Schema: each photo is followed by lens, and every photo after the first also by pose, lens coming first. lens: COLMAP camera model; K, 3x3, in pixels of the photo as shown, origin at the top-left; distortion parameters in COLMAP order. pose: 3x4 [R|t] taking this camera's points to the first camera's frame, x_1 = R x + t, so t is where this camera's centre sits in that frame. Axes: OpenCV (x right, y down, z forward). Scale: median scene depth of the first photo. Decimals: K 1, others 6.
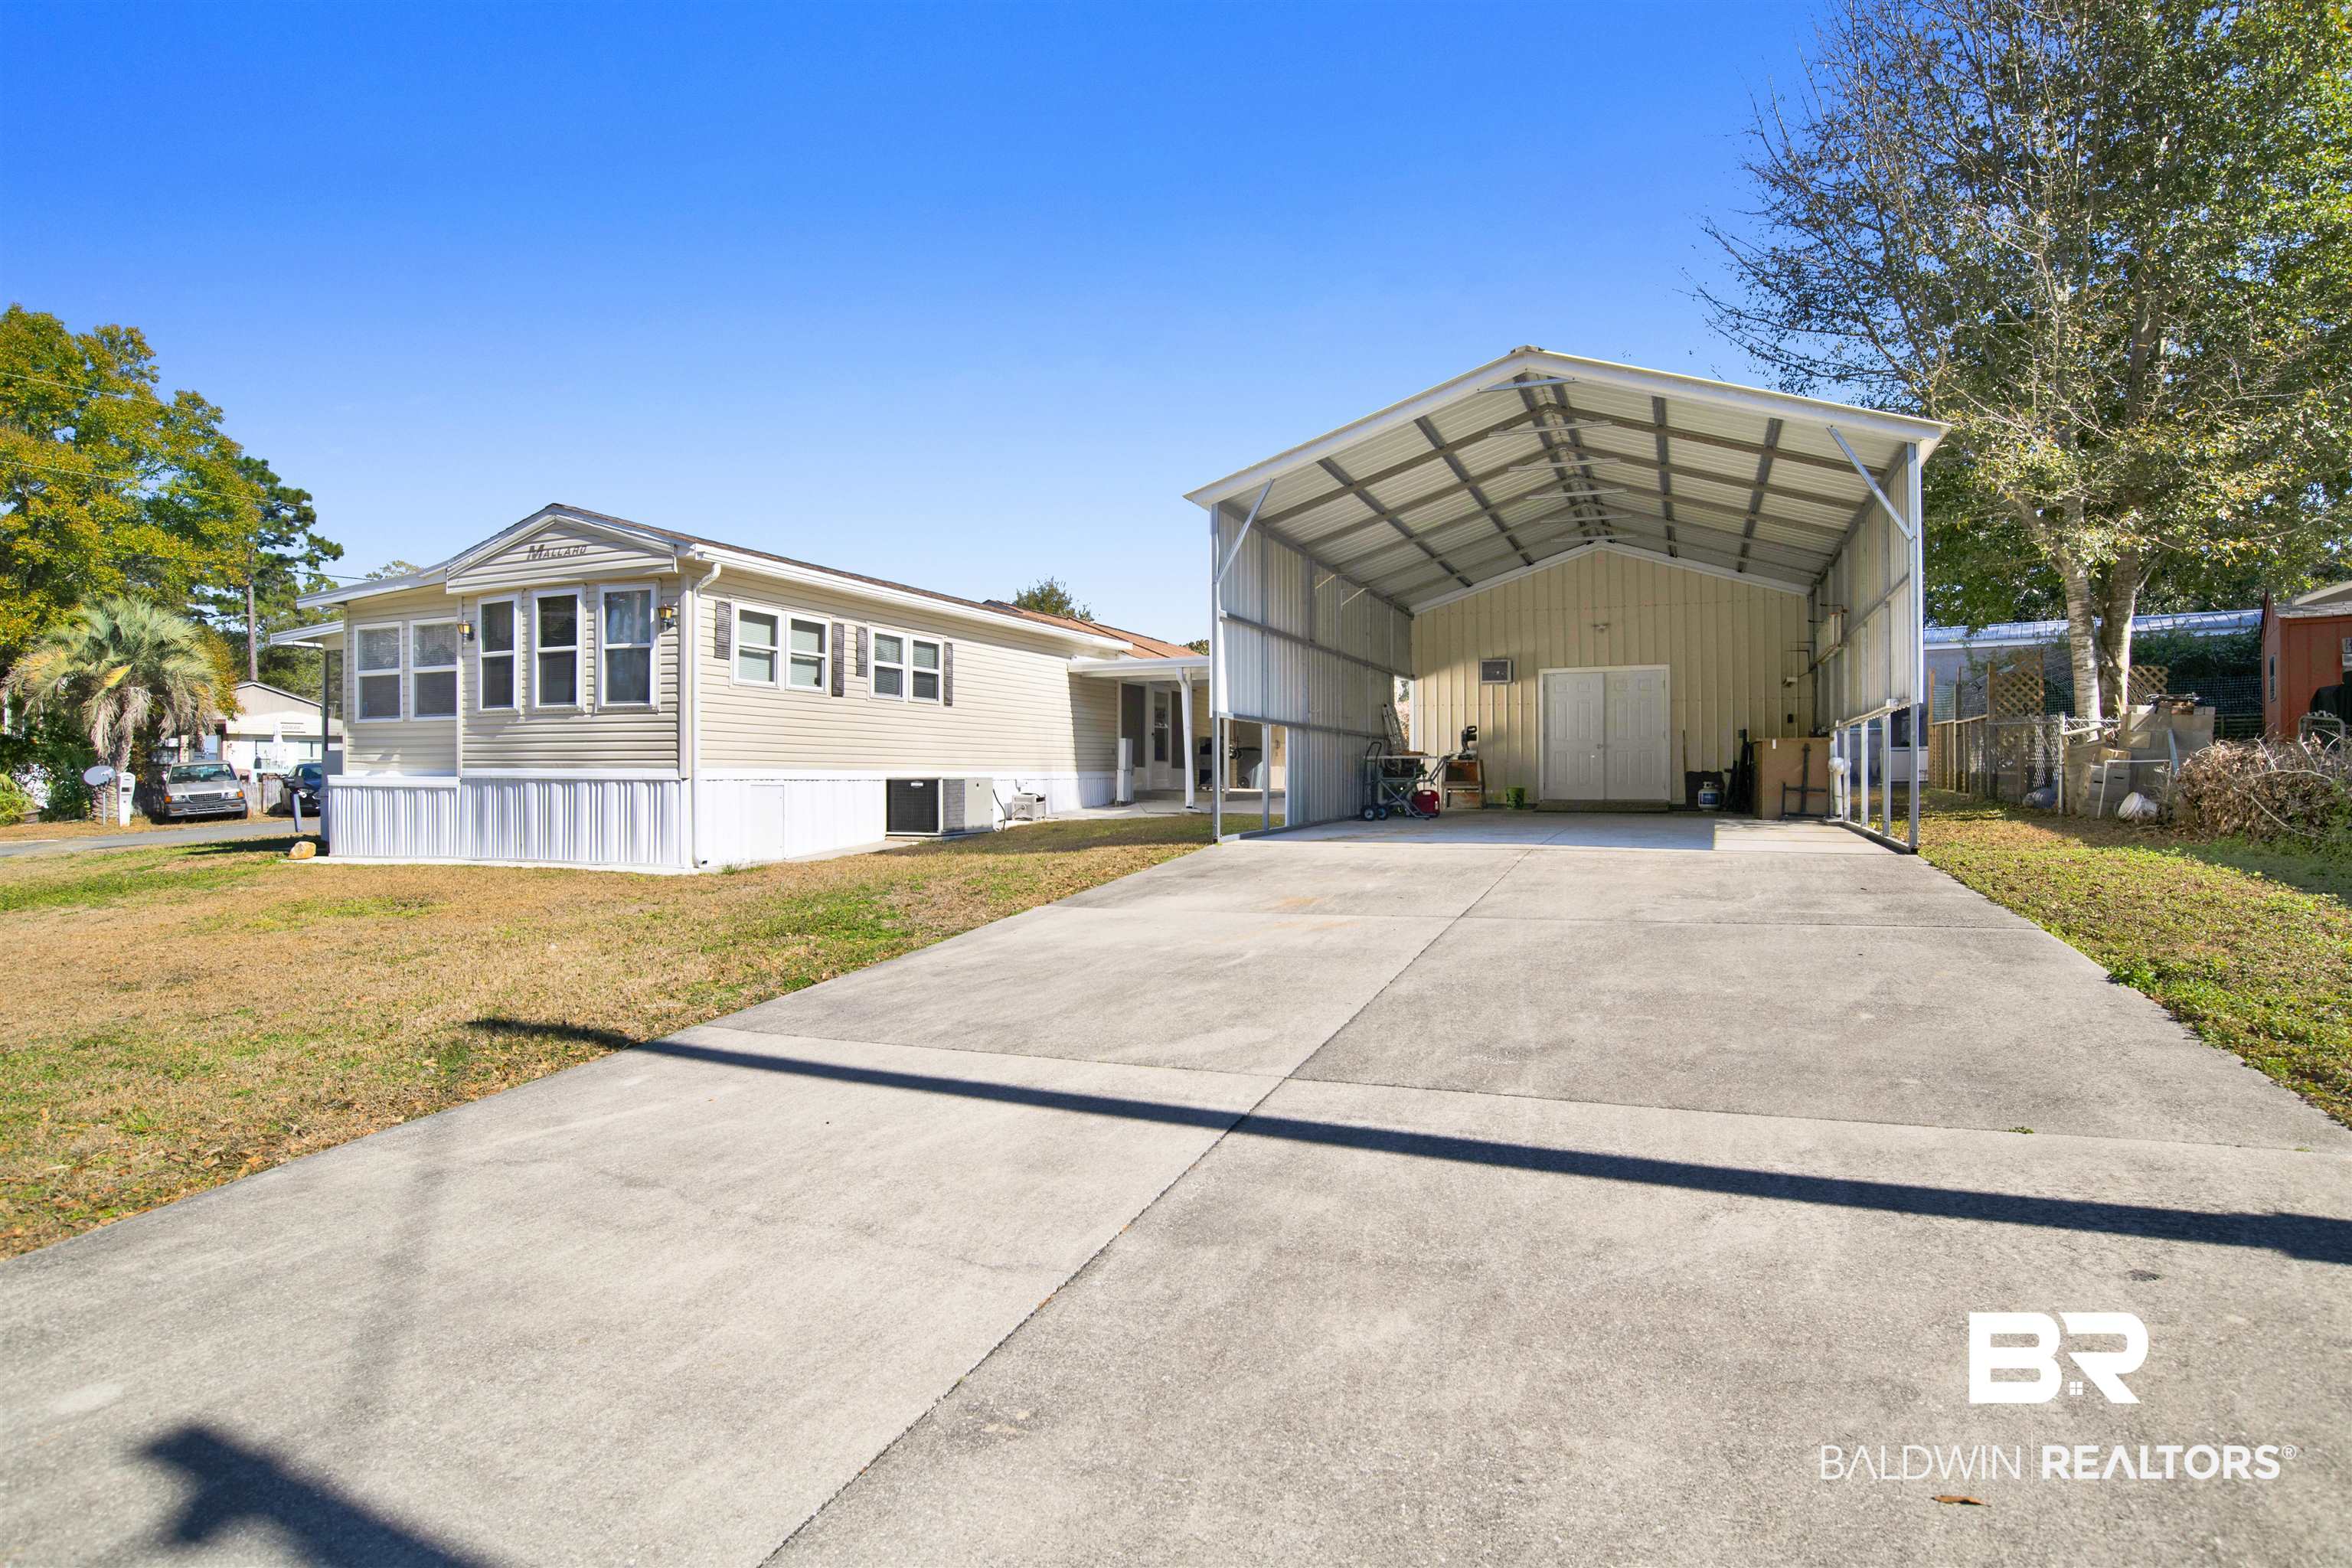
lens RADIAL K [[1228.5, 0, 1176.0], [0, 1228.5, 784.0], [0, 0, 1]] dist [-0.049391, 0.029333]
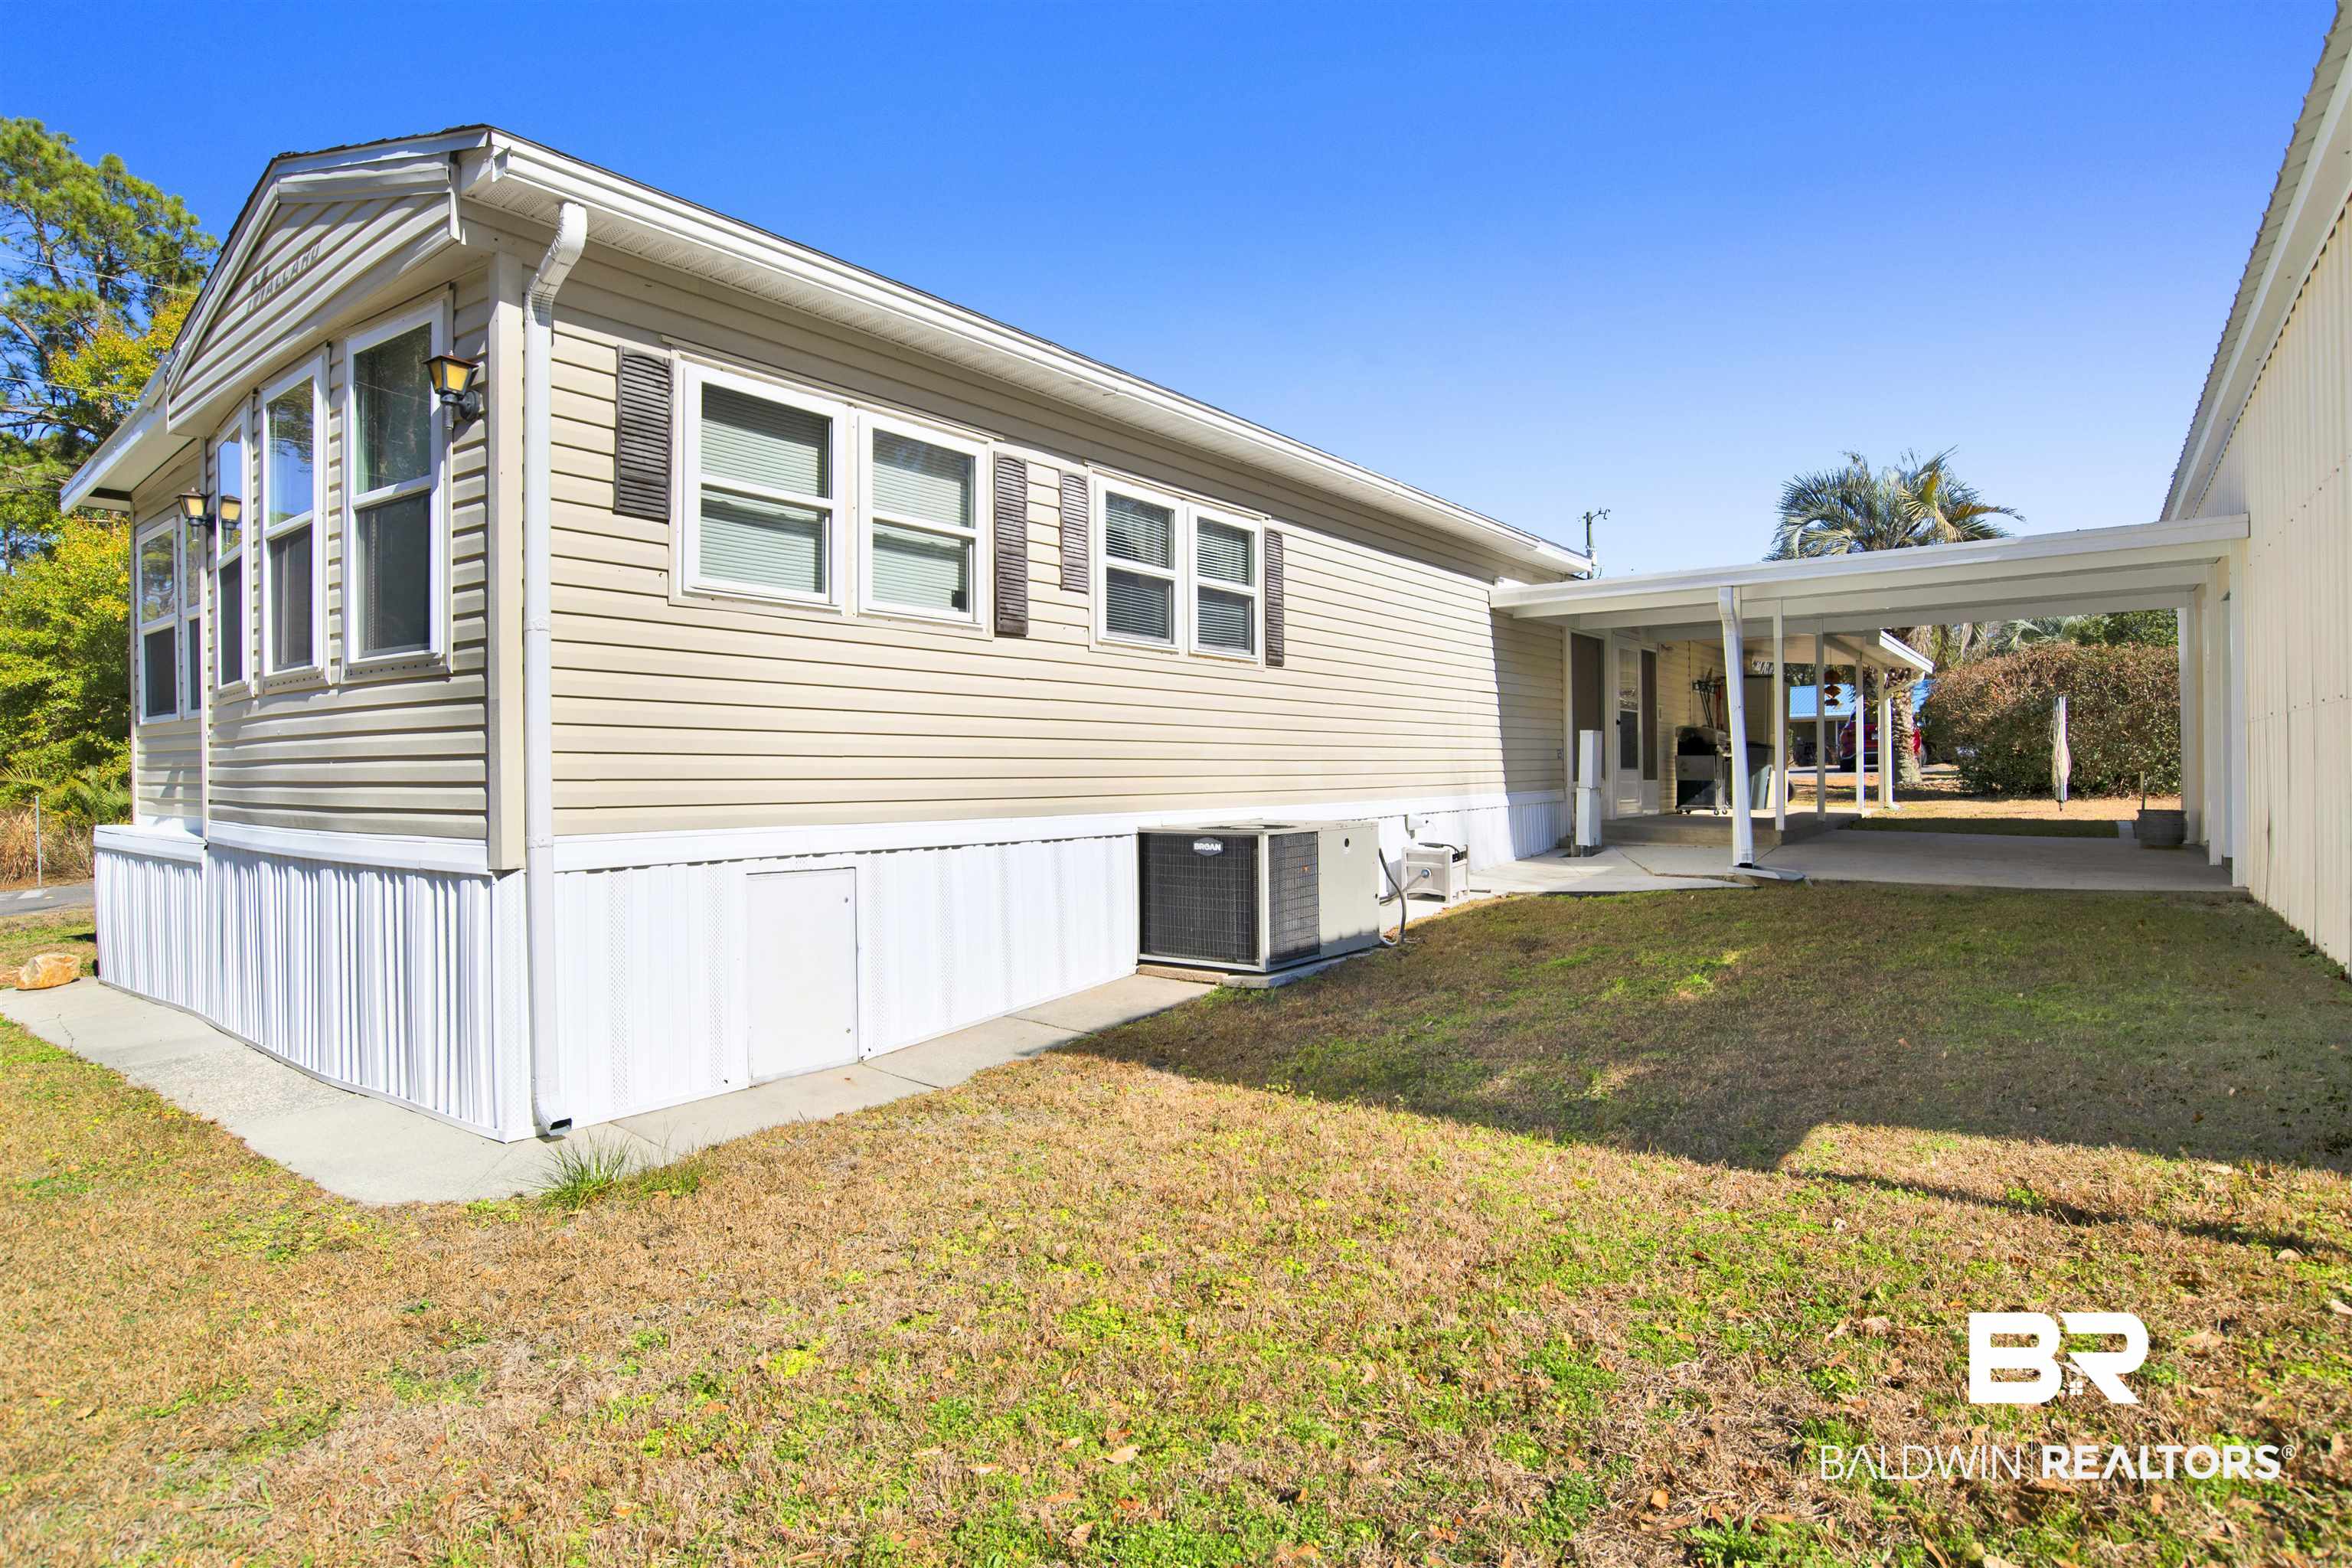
lens RADIAL K [[1228.5, 0, 1176.0], [0, 1228.5, 784.0], [0, 0, 1]] dist [-0.049391, 0.029333]
pose [[0.968543, -0.010113, -0.248639, -0.116522], [0.010600, 0.999944, 0.000619, -0.021183], [0.248619, -0.003236, 0.968596, 0.588377]]
